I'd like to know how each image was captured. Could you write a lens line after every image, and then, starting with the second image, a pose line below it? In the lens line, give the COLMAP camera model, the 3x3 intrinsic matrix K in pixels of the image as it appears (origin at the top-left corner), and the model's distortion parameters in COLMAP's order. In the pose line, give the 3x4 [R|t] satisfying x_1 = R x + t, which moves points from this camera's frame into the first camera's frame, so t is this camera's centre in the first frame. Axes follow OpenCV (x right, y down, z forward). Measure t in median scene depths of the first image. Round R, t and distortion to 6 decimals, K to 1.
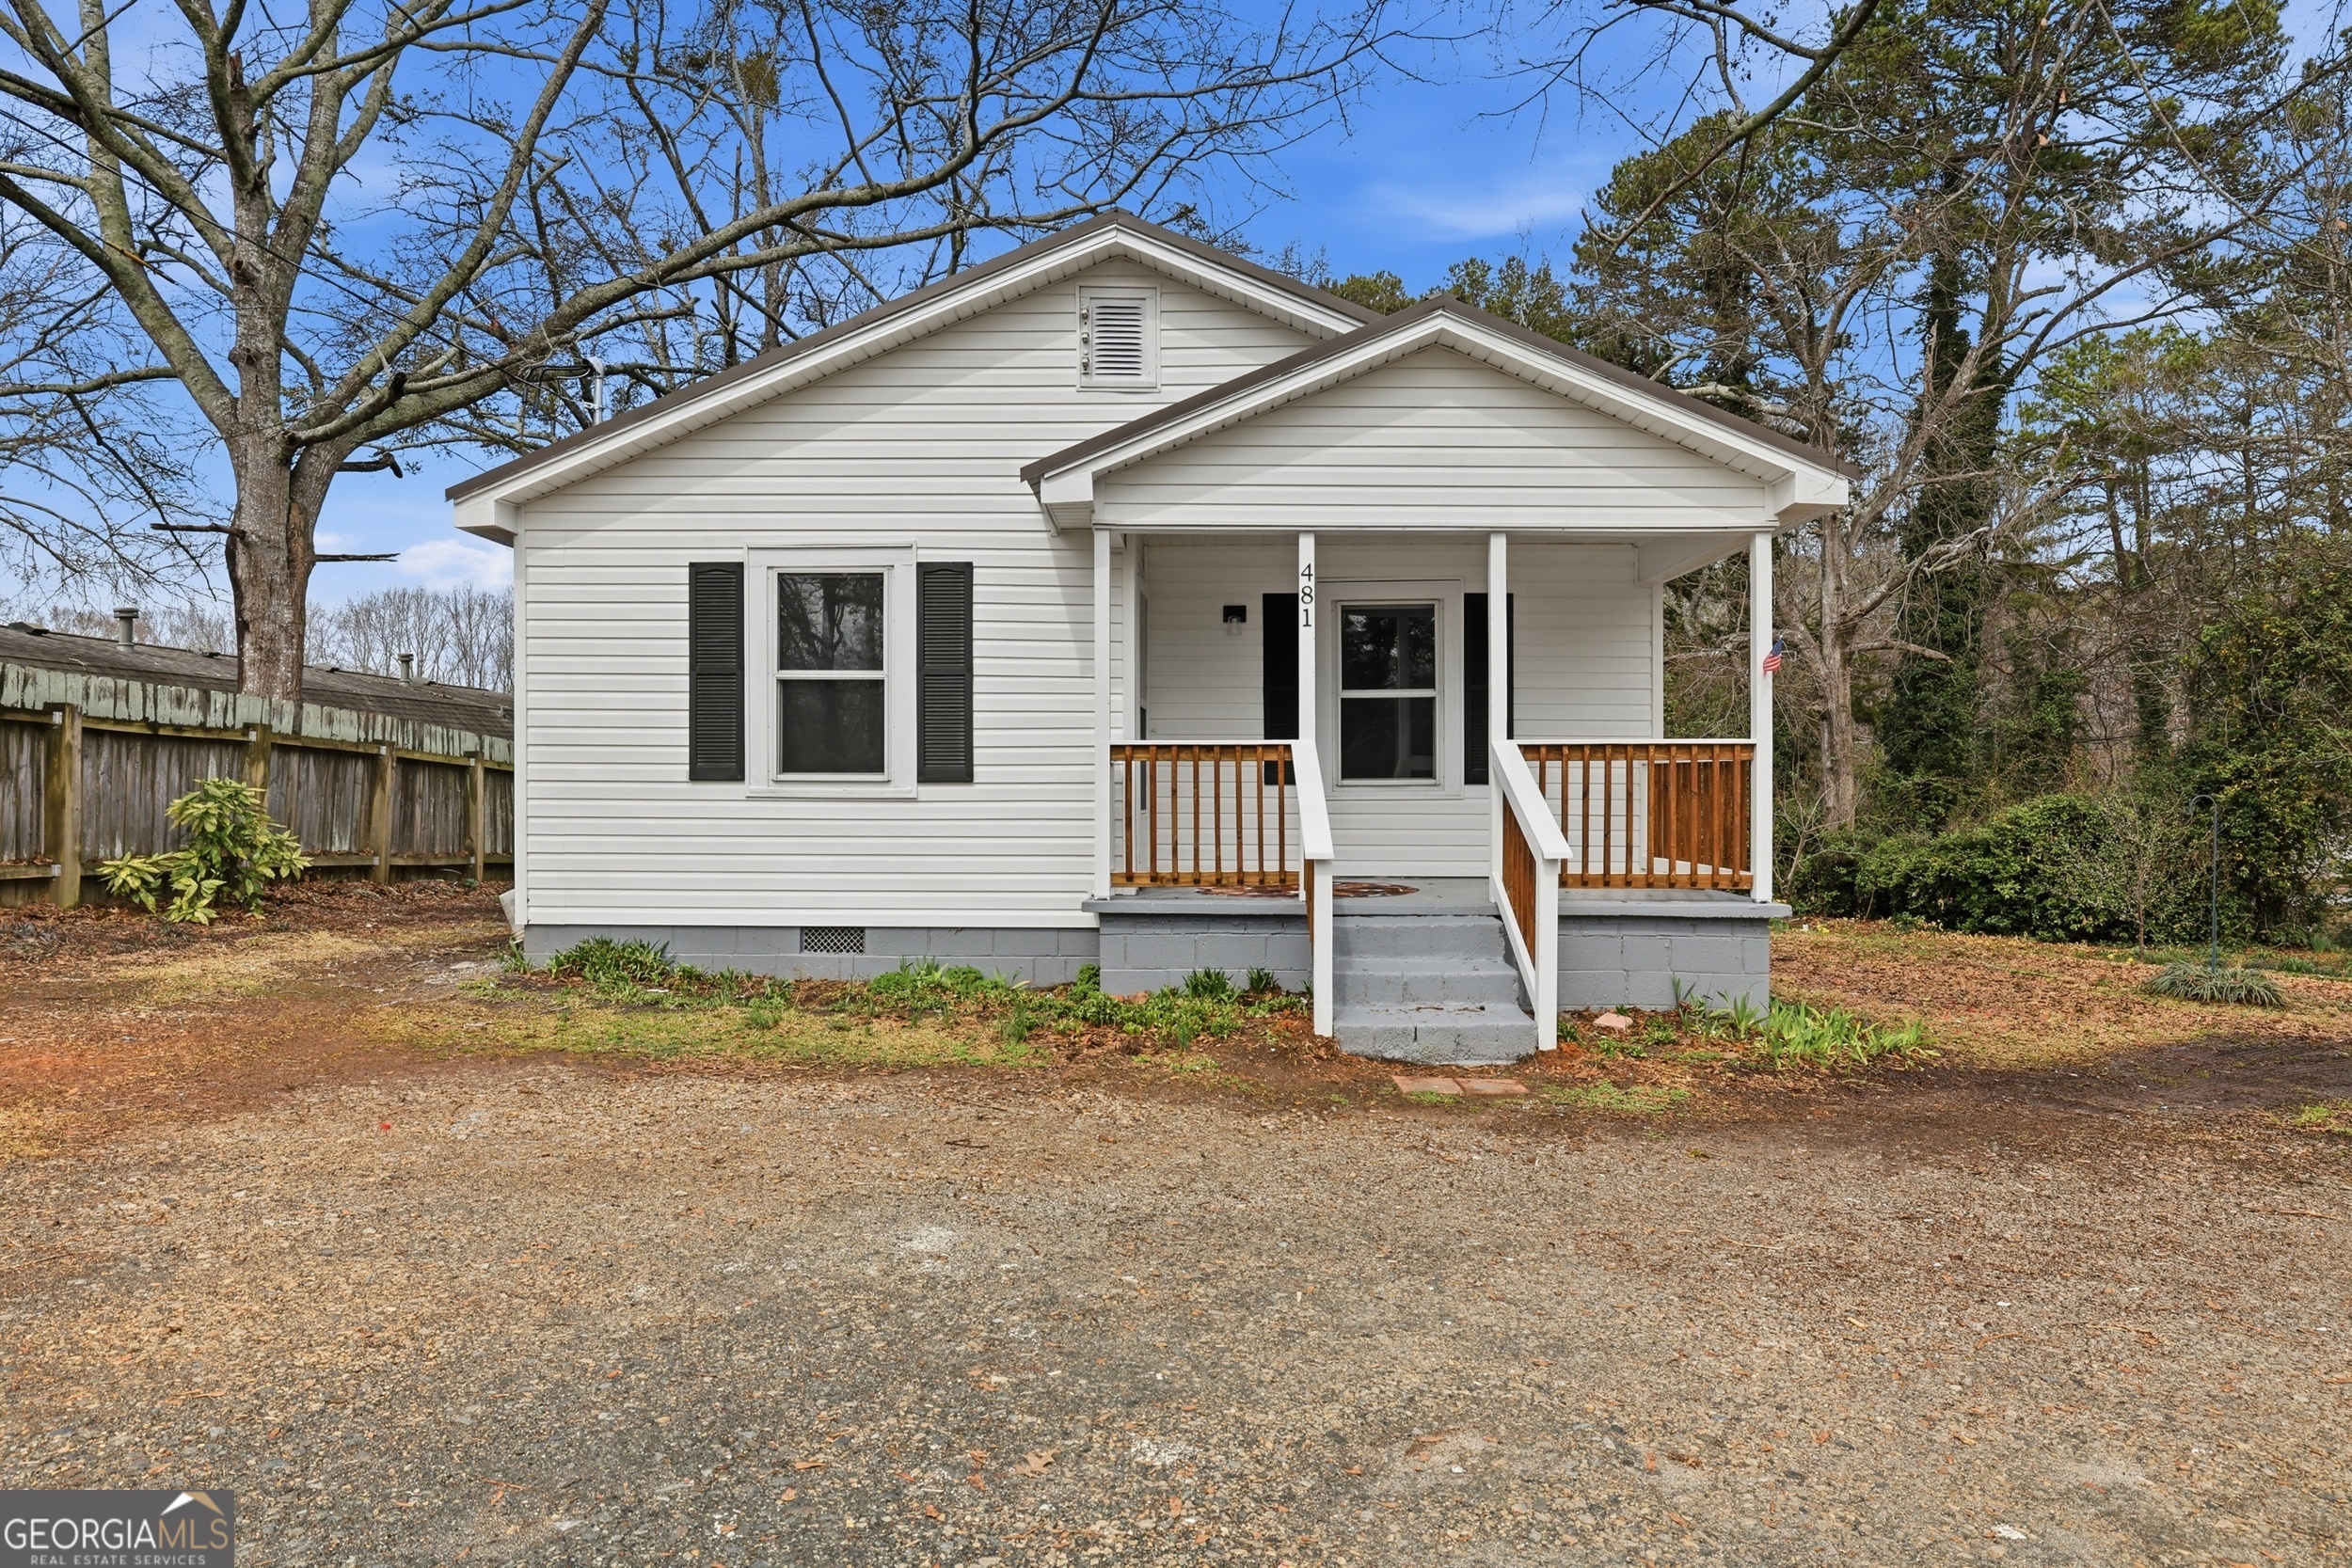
lens RADIAL K [[1504.5, 0, 1167.2], [0, 1504.5, 783.1], [0, 0, 1]] dist [-0.003665, 0.001214]
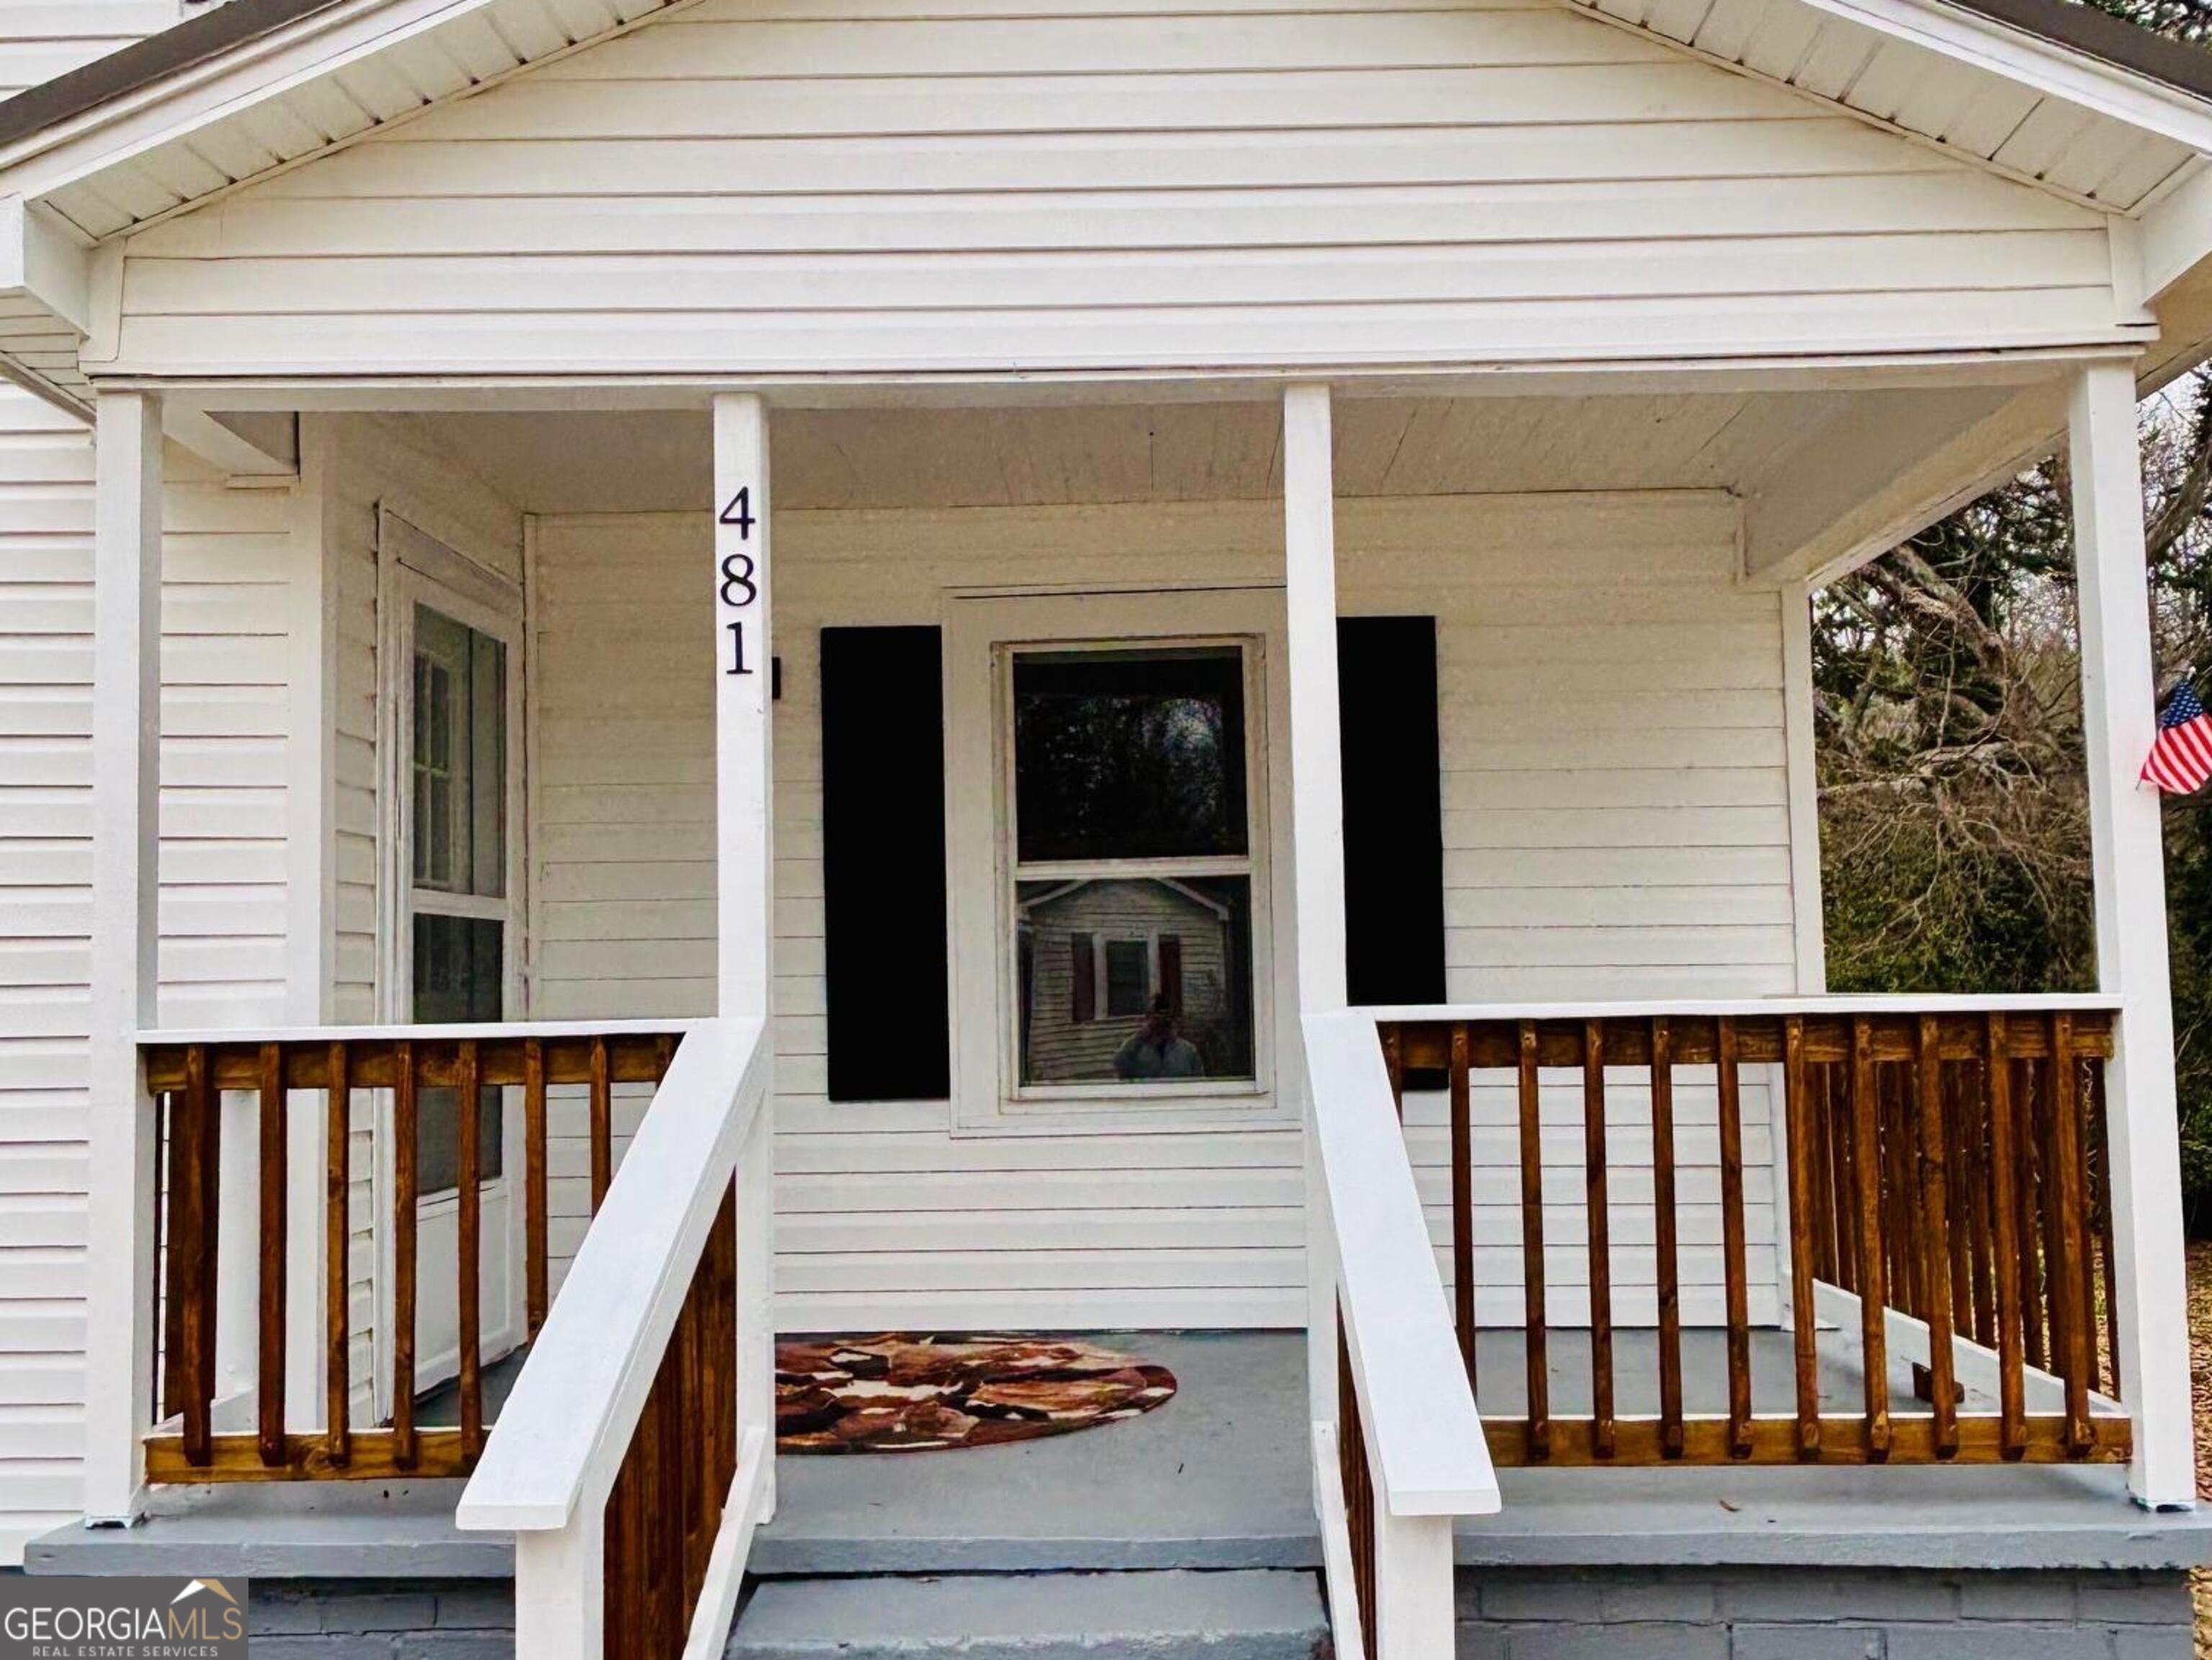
lens RADIAL K [[2221.7, 0, 1098.3], [0, 2221.7, 818.0], [0, 0, 1]] dist [0.024536, 0.000000]
pose [[0.999852, -0.016031, 0.006313, 0.168713], [0.016481, 0.996710, -0.079352, -0.032245], [-0.005020, 0.079444, 0.996827, 0.514978]]
